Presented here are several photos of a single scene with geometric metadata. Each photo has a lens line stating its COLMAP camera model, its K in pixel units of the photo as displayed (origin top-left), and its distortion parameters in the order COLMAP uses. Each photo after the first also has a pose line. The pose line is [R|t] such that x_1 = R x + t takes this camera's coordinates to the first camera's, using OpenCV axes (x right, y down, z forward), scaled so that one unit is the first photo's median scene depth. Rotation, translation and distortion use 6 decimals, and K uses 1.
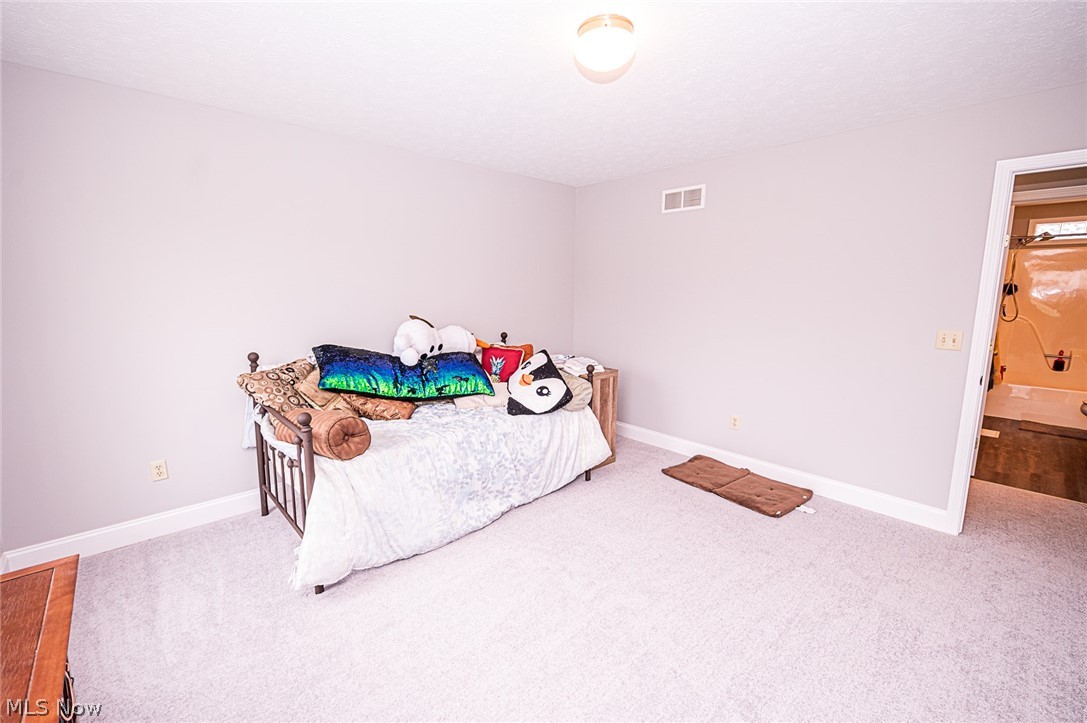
lens RADIAL K [[464.4, 0, 543.5], [0, 464.4, 361.5], [0, 0, 1]] dist [-0.000073, -0.000083]
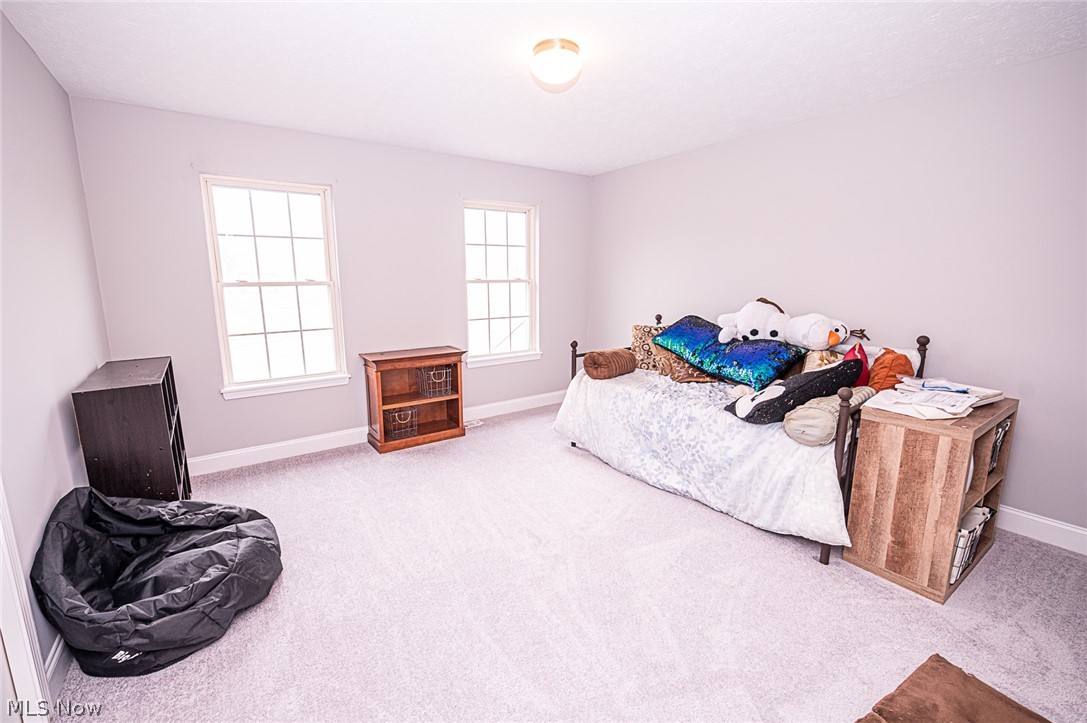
lens RADIAL K [[464.4, 0, 543.5], [0, 464.4, 361.5], [0, 0, 1]] dist [-0.000073, -0.000083]
pose [[-0.132642, 0.175321, -0.975535, 0.891162], [-0.157508, 0.967996, 0.195382, -0.101013], [0.978569, 0.179571, -0.100783, 0.763687]]
